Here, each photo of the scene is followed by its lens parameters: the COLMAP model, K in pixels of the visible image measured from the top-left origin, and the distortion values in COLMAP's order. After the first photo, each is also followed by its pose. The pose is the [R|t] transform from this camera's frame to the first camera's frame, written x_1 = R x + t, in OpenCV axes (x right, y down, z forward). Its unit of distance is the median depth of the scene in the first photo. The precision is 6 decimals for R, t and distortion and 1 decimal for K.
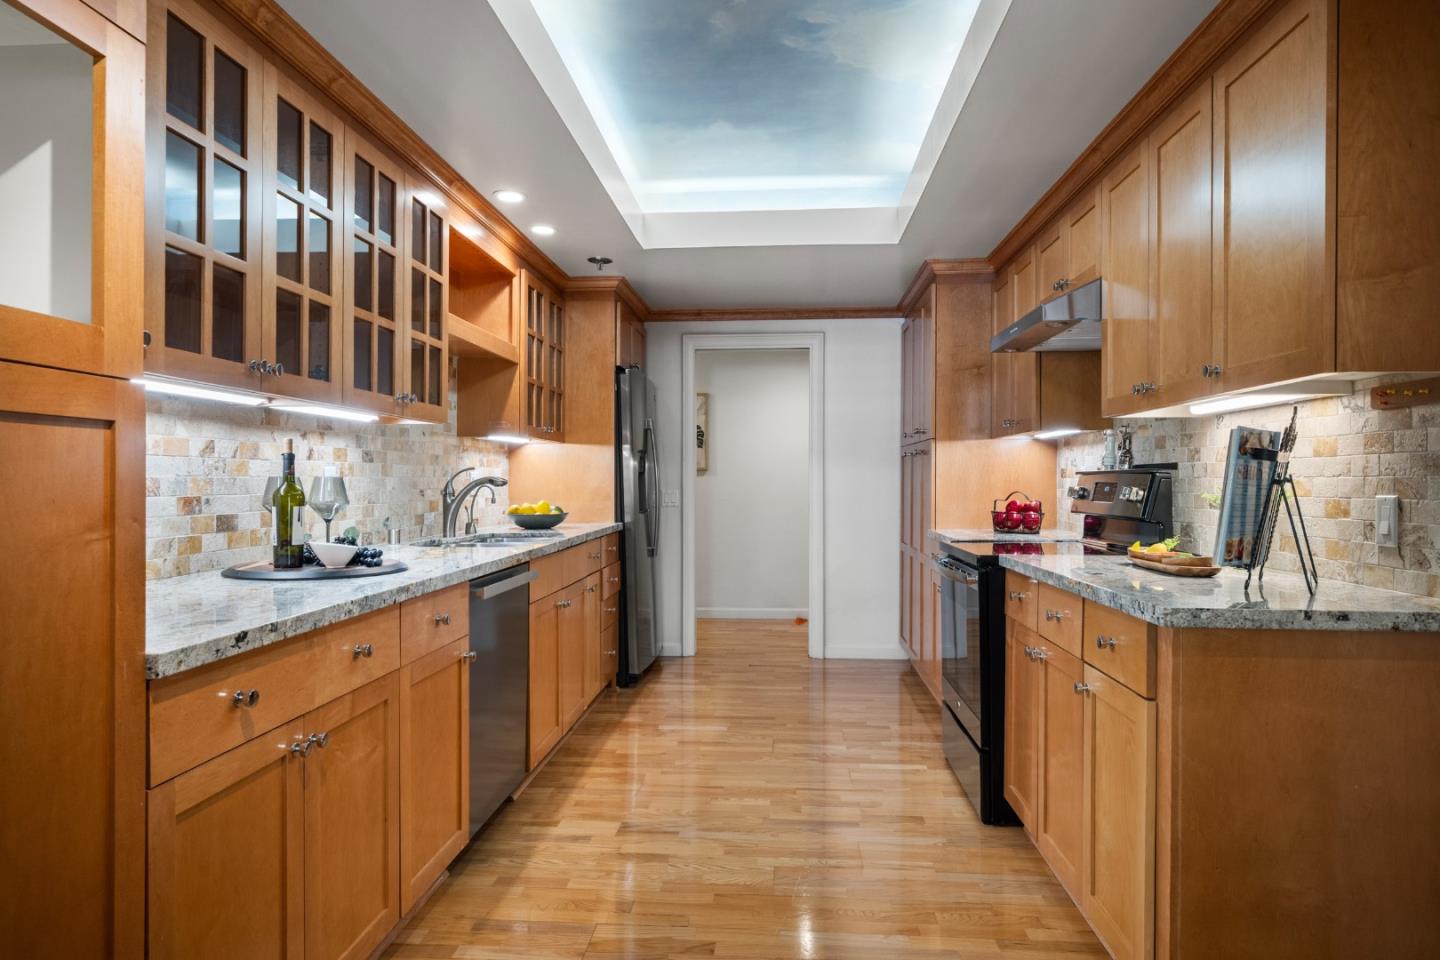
lens RADIAL K [[864.7, 0, 714.6], [0, 864.7, 482.0], [0, 0, 1]] dist [-0.004696, -0.000362]
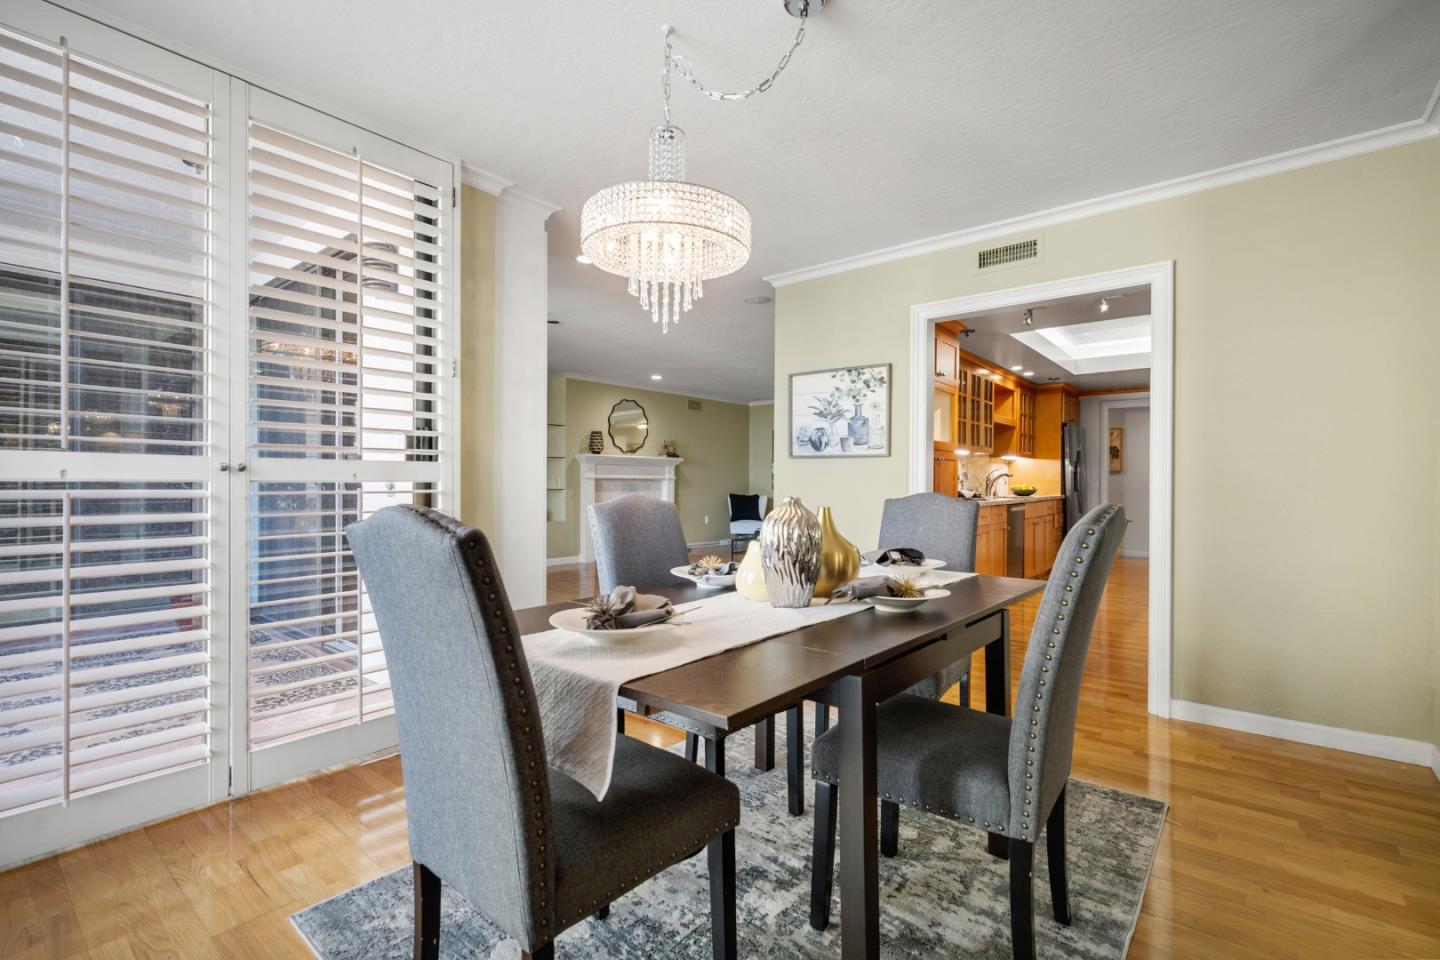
lens RADIAL K [[652.0, 0, 726.5], [0, 652.0, 481.3], [0, 0, 1]] dist [0.000423, -0.000027]
pose [[0.826472, 0.004492, -0.562959, 0.199102], [-0.007212, 0.999971, -0.002610, 0.039139], [0.562931, 0.006217, 0.826481, -1.466976]]
